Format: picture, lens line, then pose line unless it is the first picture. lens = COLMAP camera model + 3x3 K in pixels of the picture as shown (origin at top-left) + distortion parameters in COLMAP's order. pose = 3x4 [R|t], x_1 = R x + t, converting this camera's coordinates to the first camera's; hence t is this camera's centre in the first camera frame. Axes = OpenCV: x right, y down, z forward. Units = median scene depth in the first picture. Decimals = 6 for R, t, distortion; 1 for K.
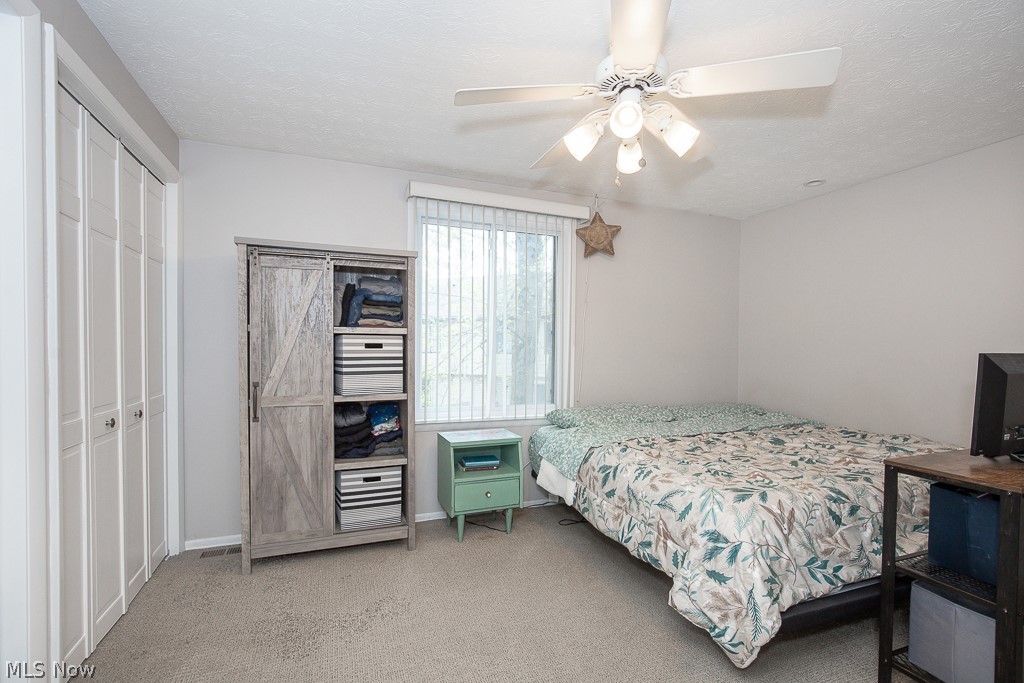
lens RADIAL K [[474.0, 0, 514.2], [0, 474.0, 344.8], [0, 0, 1]] dist [-0.015856, 0.003354]
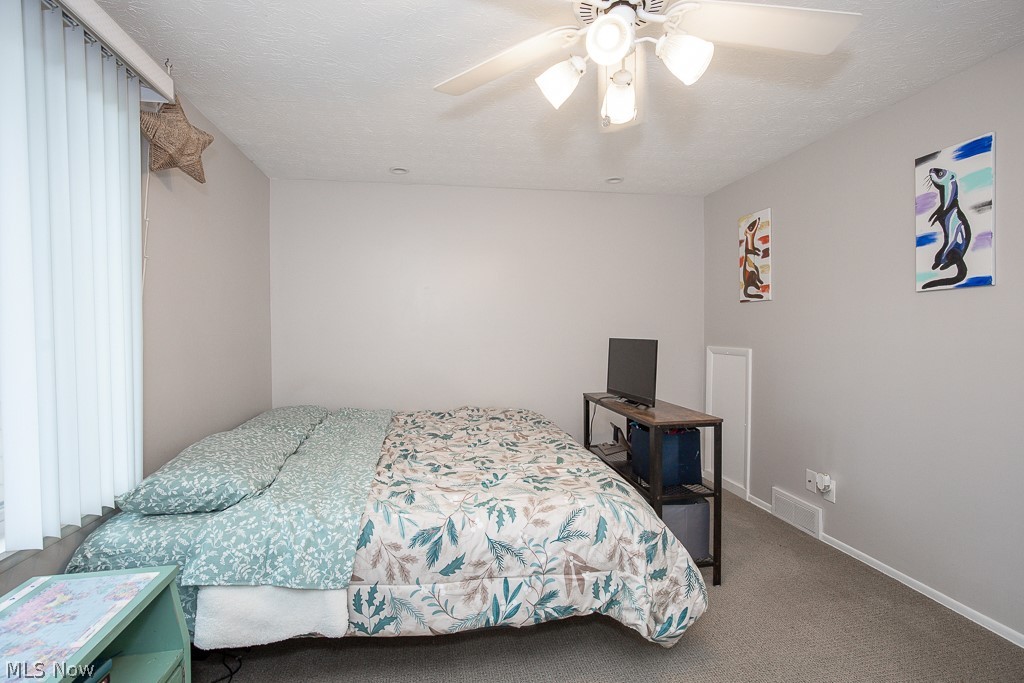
lens RADIAL K [[474.0, 0, 510.8], [0, 474.0, 340.7], [0, 0, 1]] dist [-0.015856, 0.003354]
pose [[0.199772, -0.030854, 0.979357, -0.441478], [0.008512, 0.999521, 0.029752, -0.021162], [-0.979805, 0.002393, 0.199939, 0.837799]]
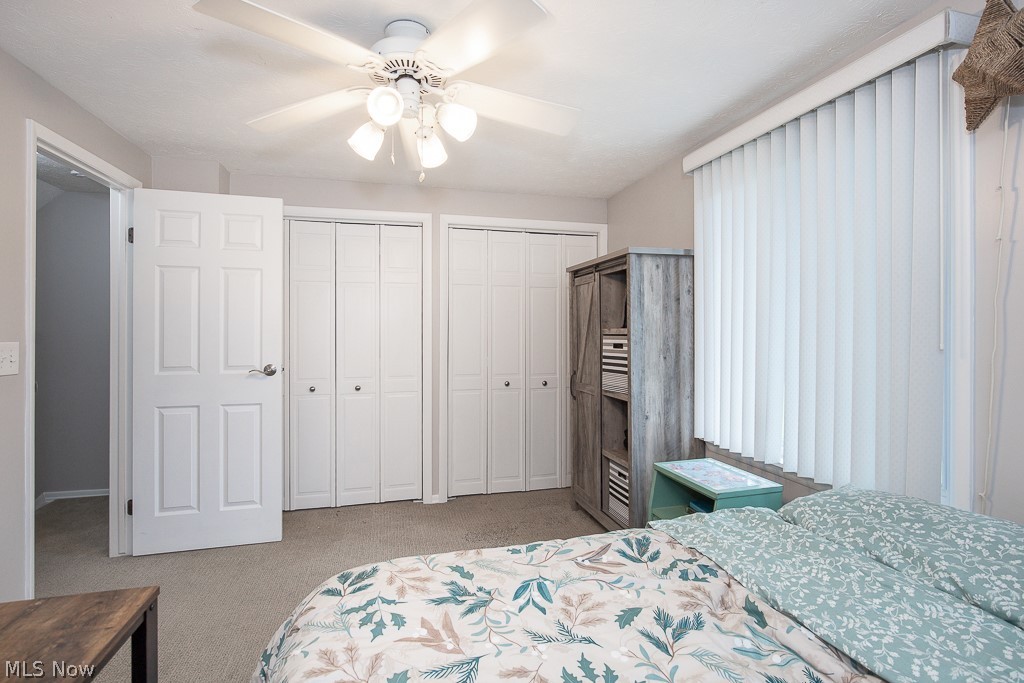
lens RADIAL K [[474.0, 0, 511.3], [0, 474.0, 336.7], [0, 0, 1]] dist [-0.015856, 0.003354]
pose [[-0.118121, 0.002747, -0.992995, 0.930400], [0.002419, 0.999994, 0.002479, -0.025555], [0.992996, -0.002109, -0.118127, 1.077368]]
